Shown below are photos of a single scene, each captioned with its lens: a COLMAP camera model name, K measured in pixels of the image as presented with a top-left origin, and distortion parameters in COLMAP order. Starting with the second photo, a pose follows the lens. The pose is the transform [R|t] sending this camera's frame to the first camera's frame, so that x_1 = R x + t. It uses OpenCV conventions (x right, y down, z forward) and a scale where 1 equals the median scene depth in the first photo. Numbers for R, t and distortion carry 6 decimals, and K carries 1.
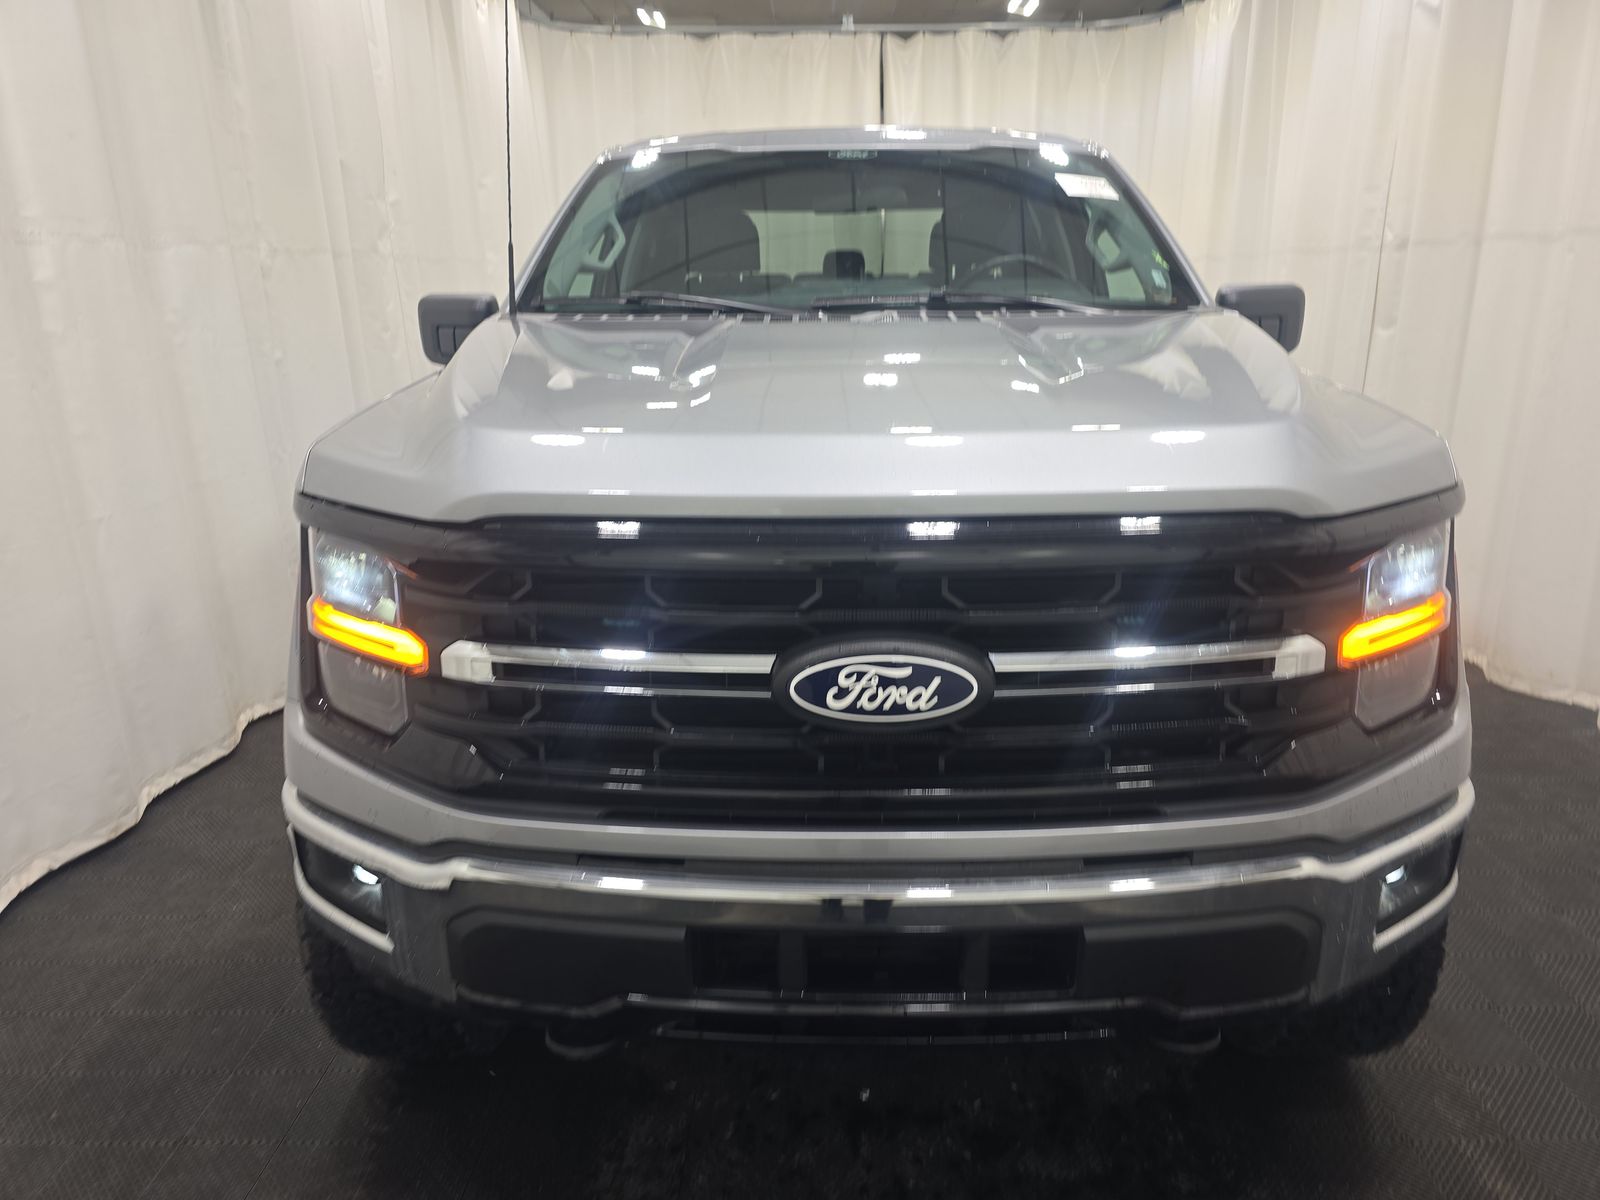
lens RADIAL K [[1073.4, 0, 800.8], [0, 1073.4, 607.6], [0, 0, 1]] dist [0.043036, -0.036640]
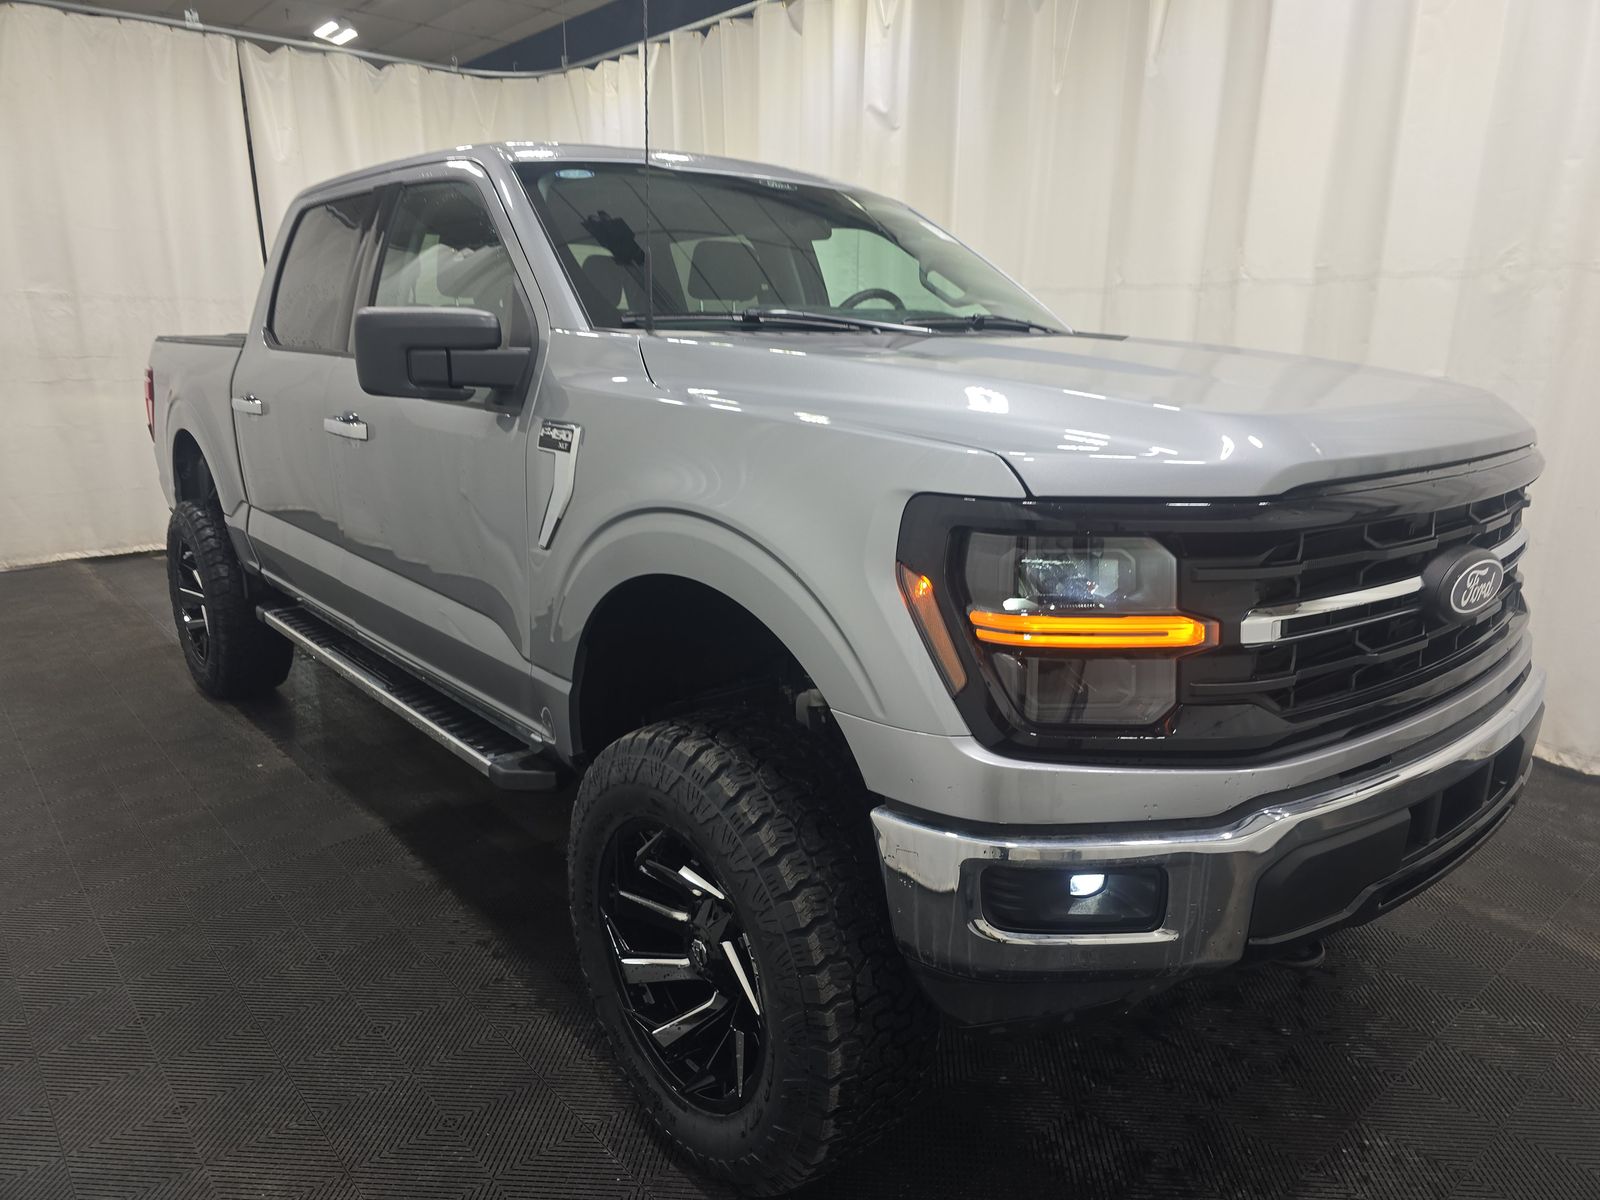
lens RADIAL K [[1073.4, 0, 805.4], [0, 1073.4, 606.8], [0, 0, 1]] dist [0.043036, -0.036640]
pose [[0.742089, -0.155432, 0.652031, -0.378454], [0.183487, 0.982693, 0.025425, -0.023353], [-0.644699, 0.100771, 0.757766, 0.131730]]
